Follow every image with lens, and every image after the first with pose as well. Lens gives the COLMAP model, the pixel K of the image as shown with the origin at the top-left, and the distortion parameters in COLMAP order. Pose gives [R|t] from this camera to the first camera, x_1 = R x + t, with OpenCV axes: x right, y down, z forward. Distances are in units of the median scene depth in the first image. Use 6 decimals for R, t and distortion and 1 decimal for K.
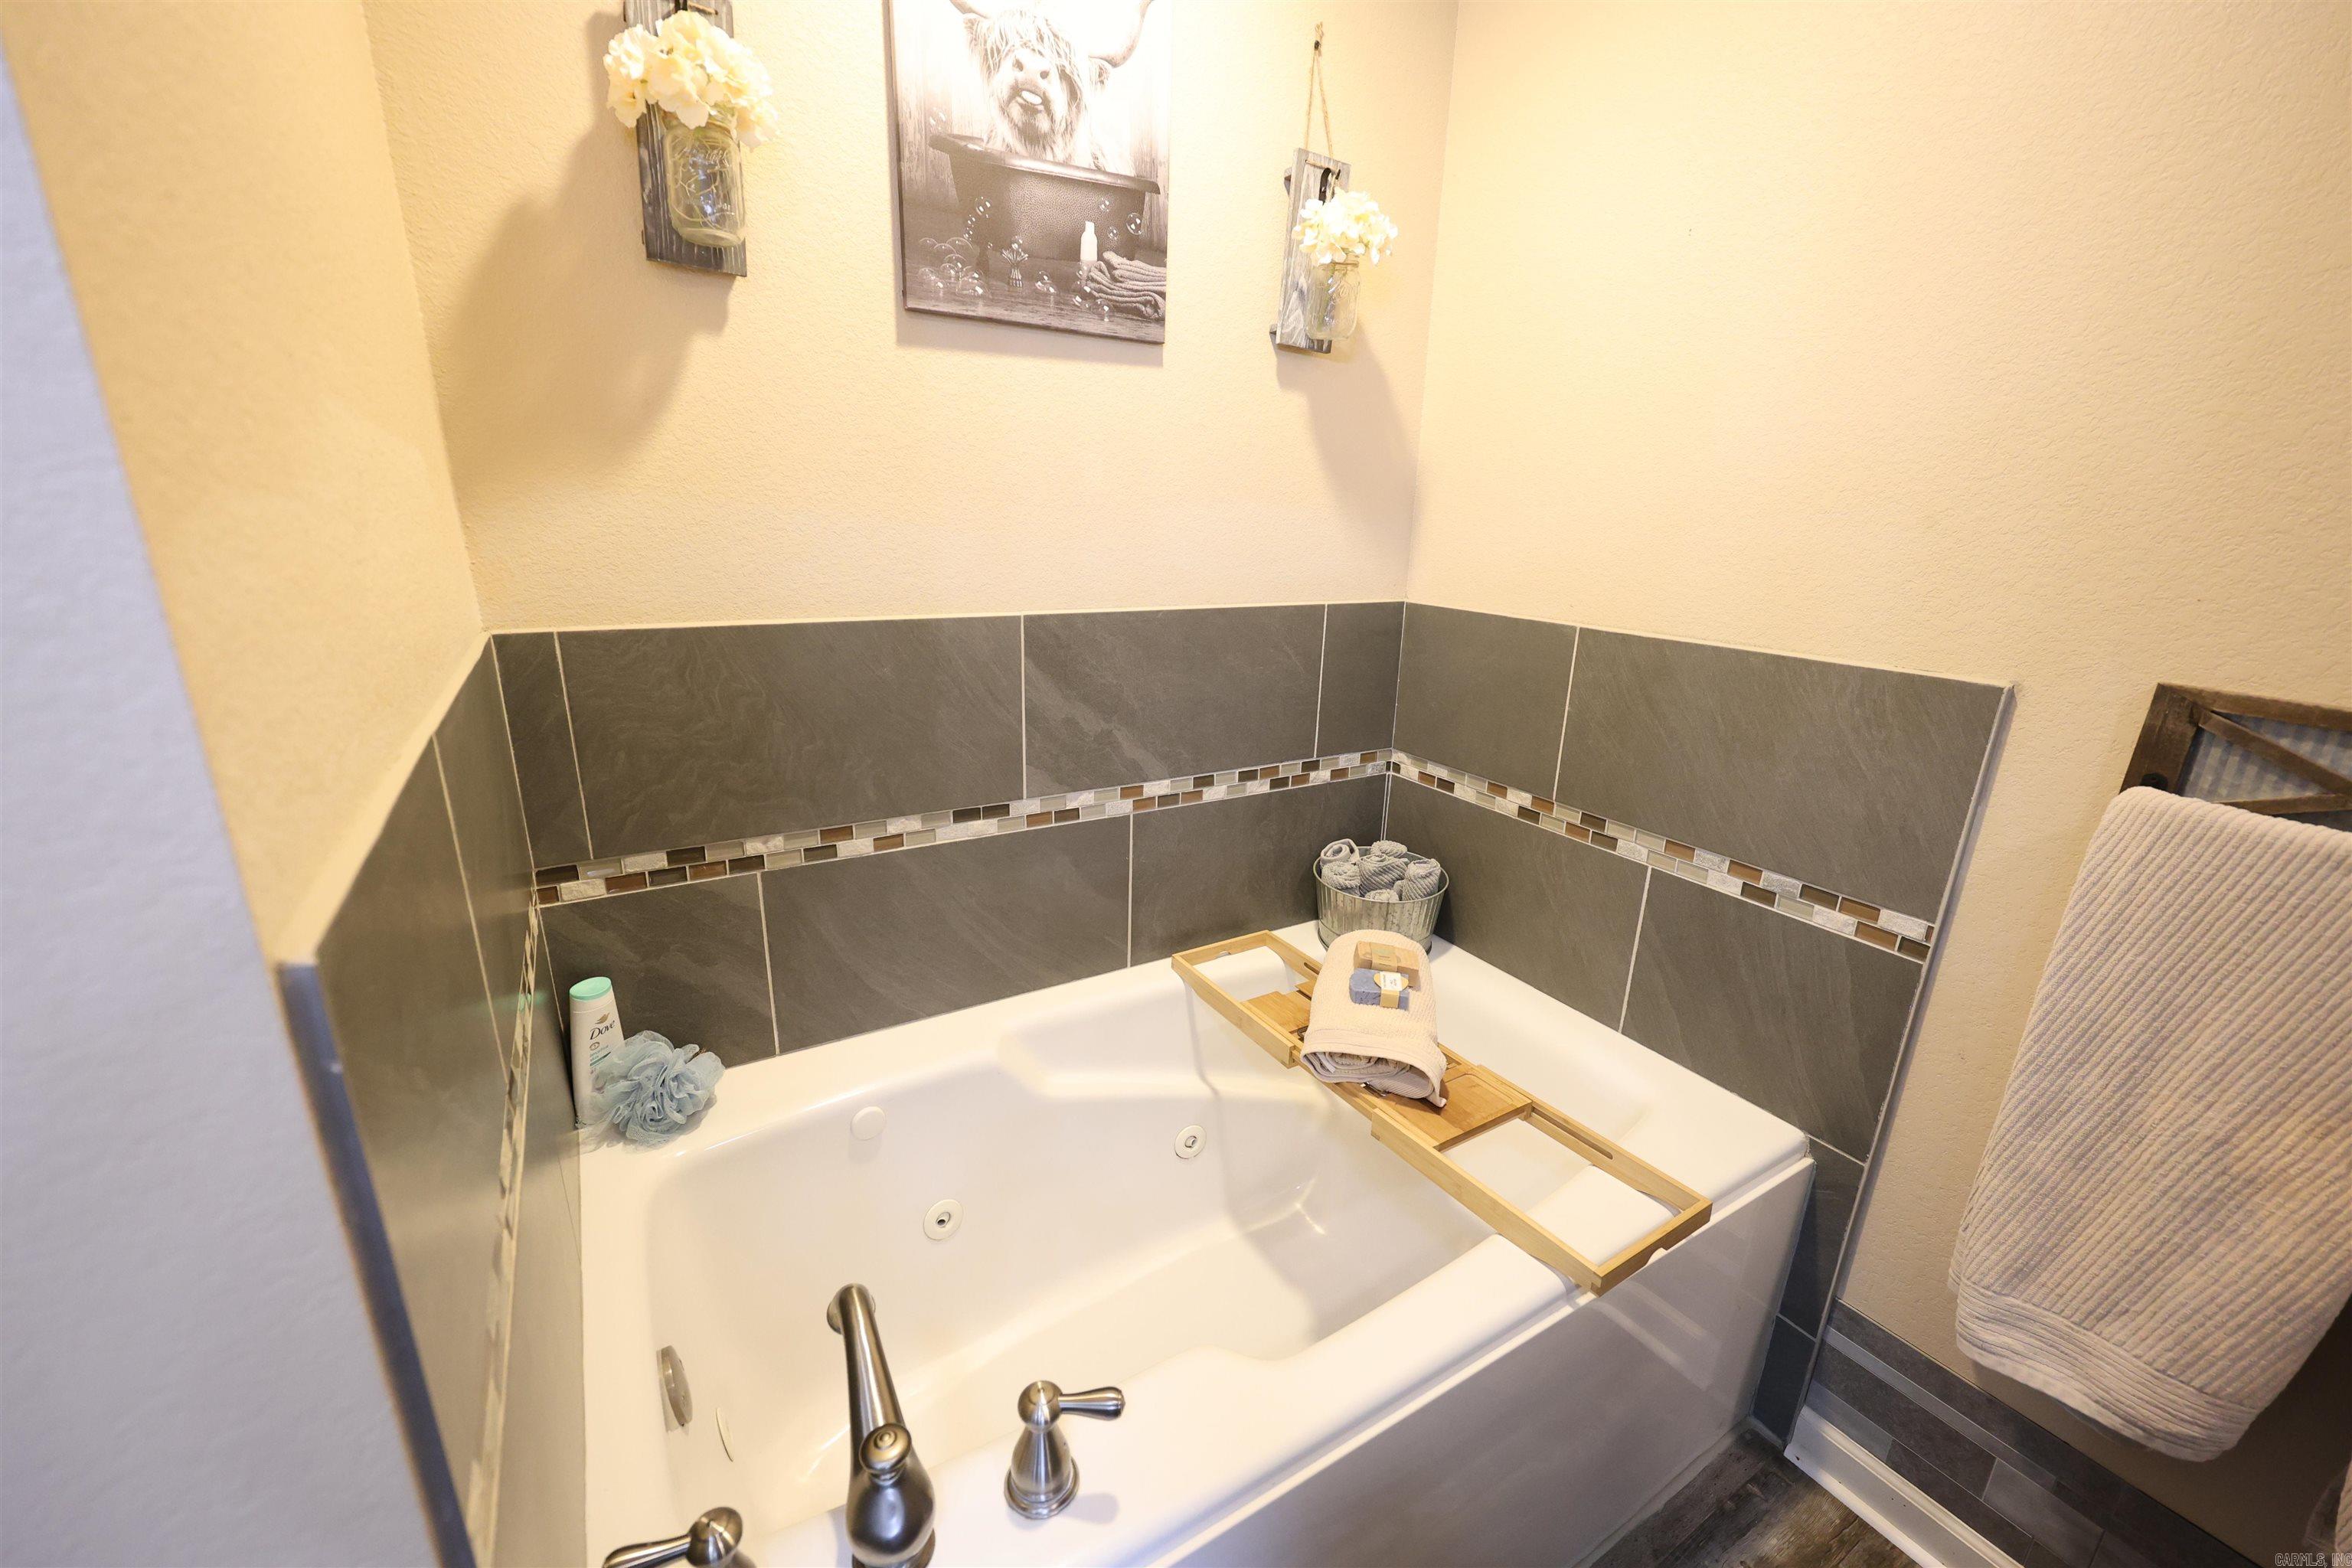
lens RADIAL K [[940.4, 0, 1173.1], [0, 940.4, 785.4], [0, 0, 1]] dist [-0.000998, 0.000032]
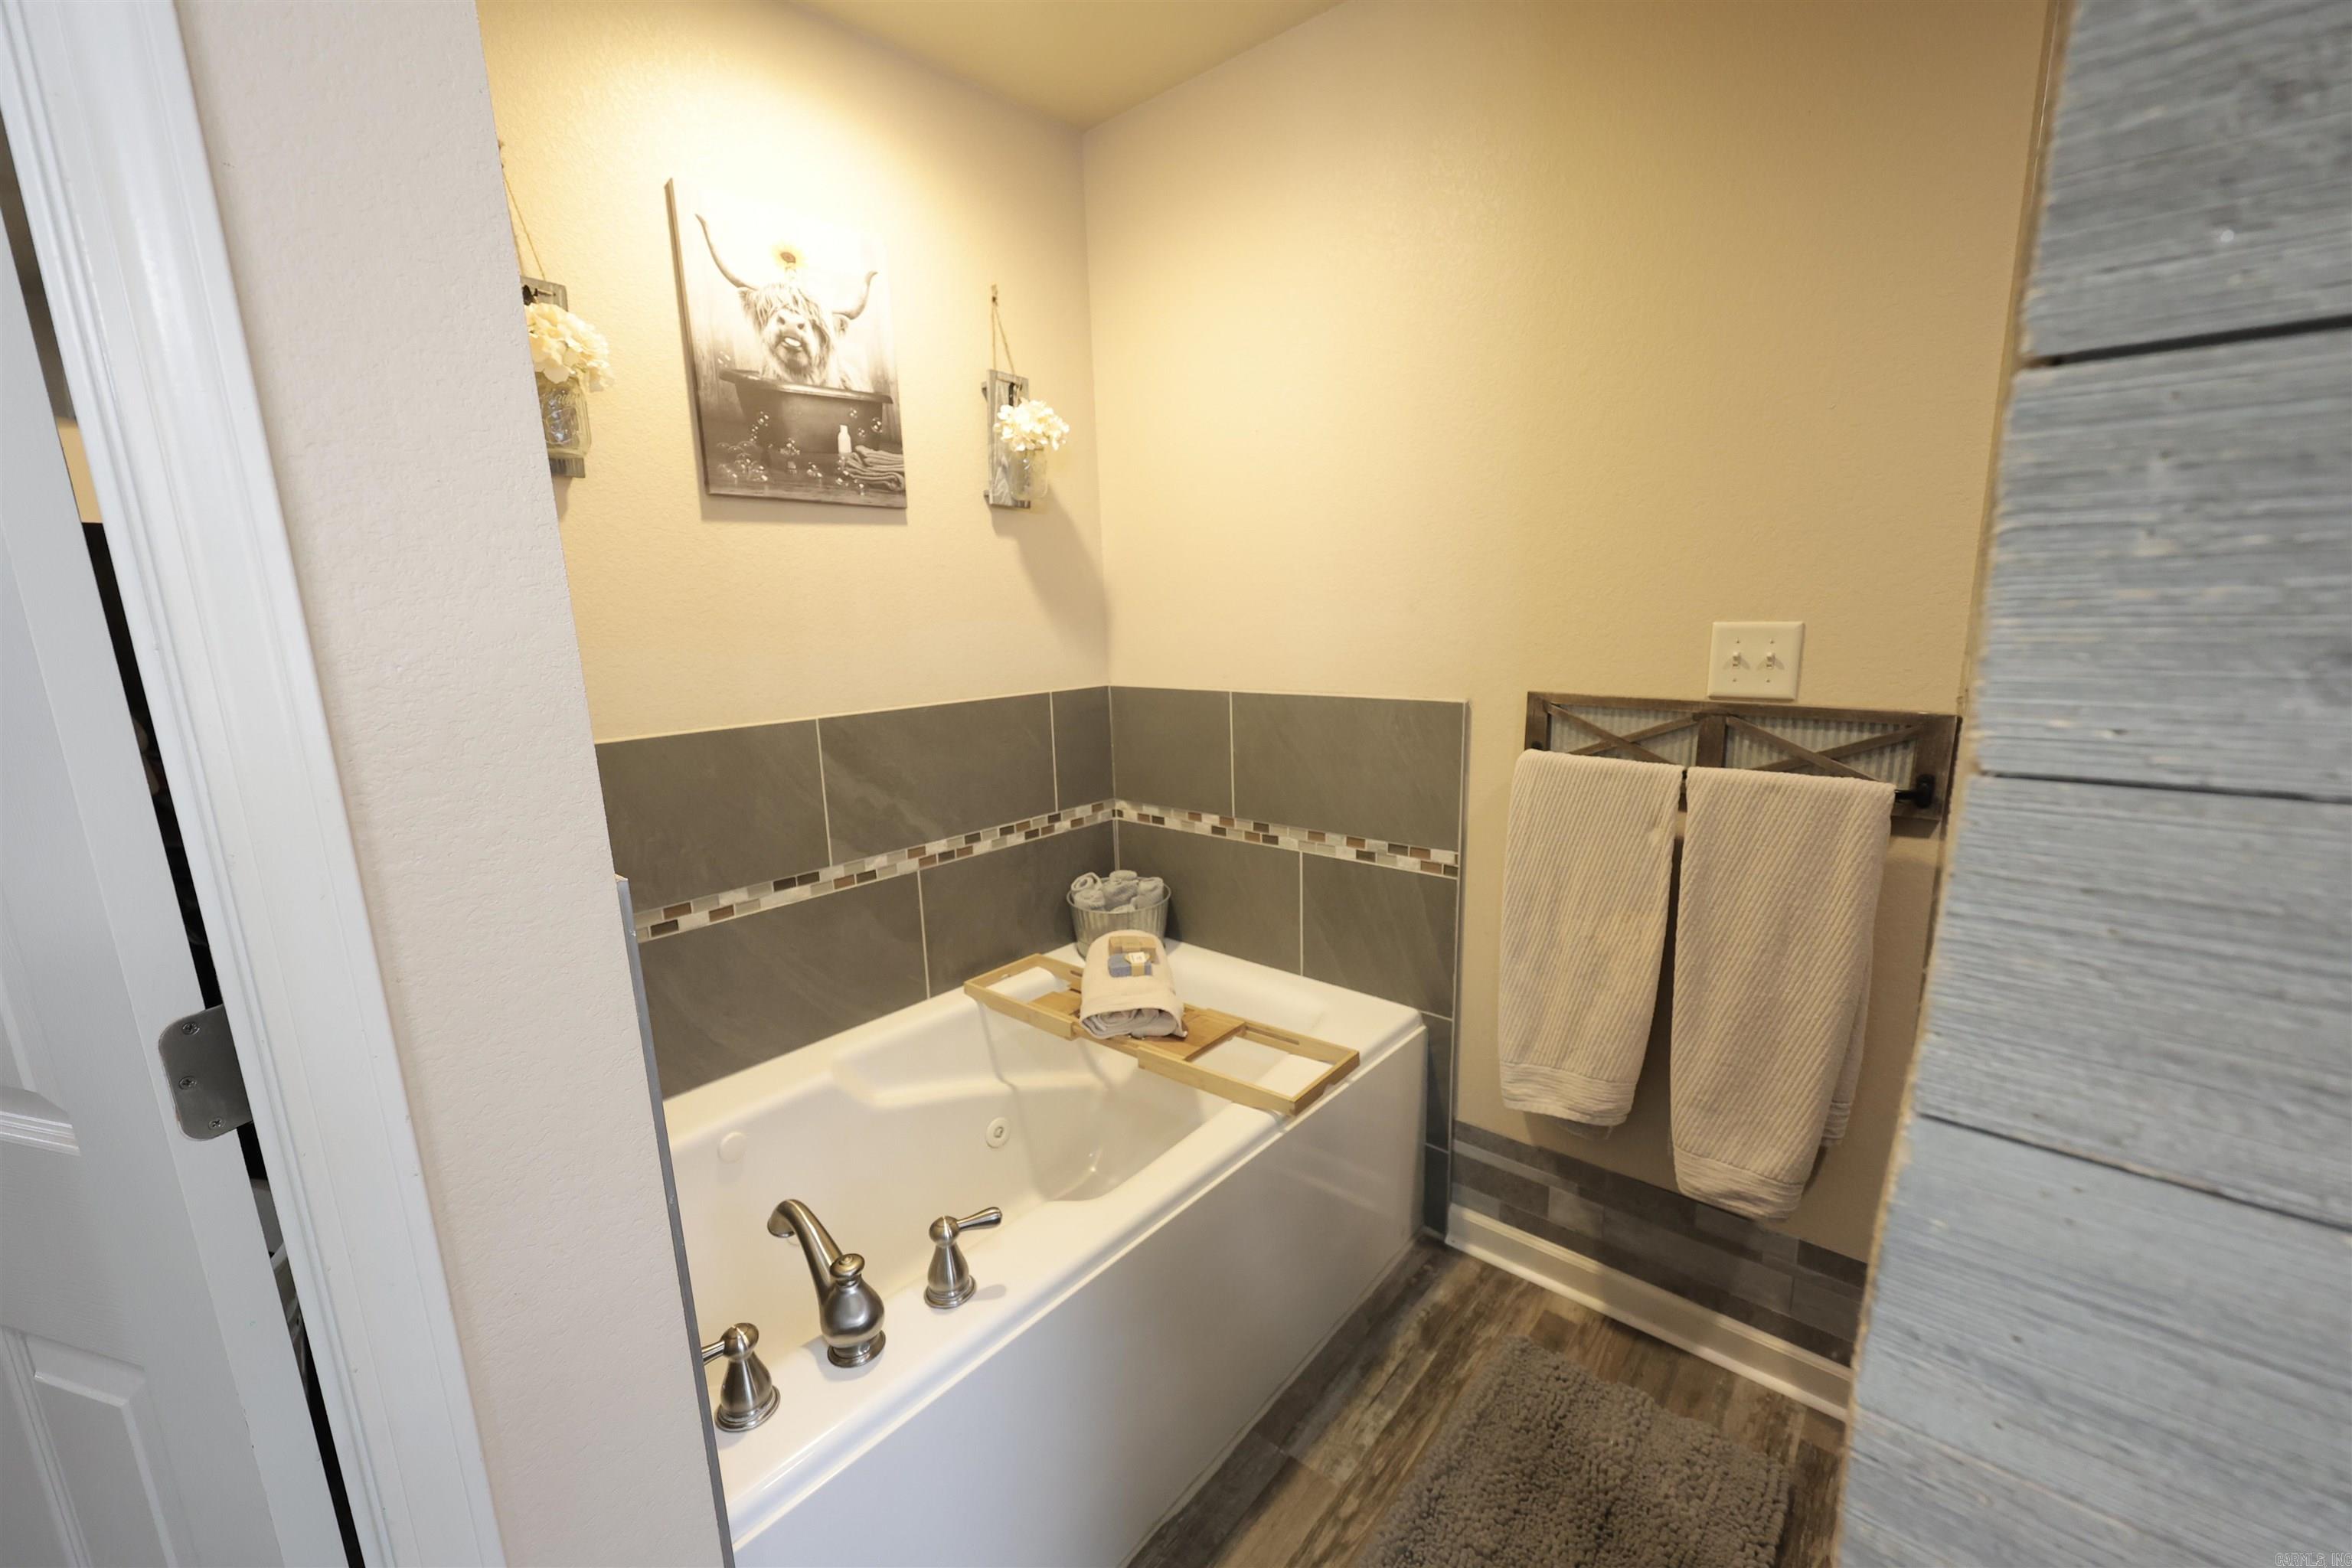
lens RADIAL K [[940.4, 0, 1164.9], [0, 940.4, 791.2], [0, 0, 1]] dist [-0.000998, 0.000032]
pose [[0.952432, -0.113473, 0.282839, -0.093417], [0.140453, 0.987093, -0.076949, 0.087127], [-0.270457, 0.113015, 0.956076, -0.361555]]
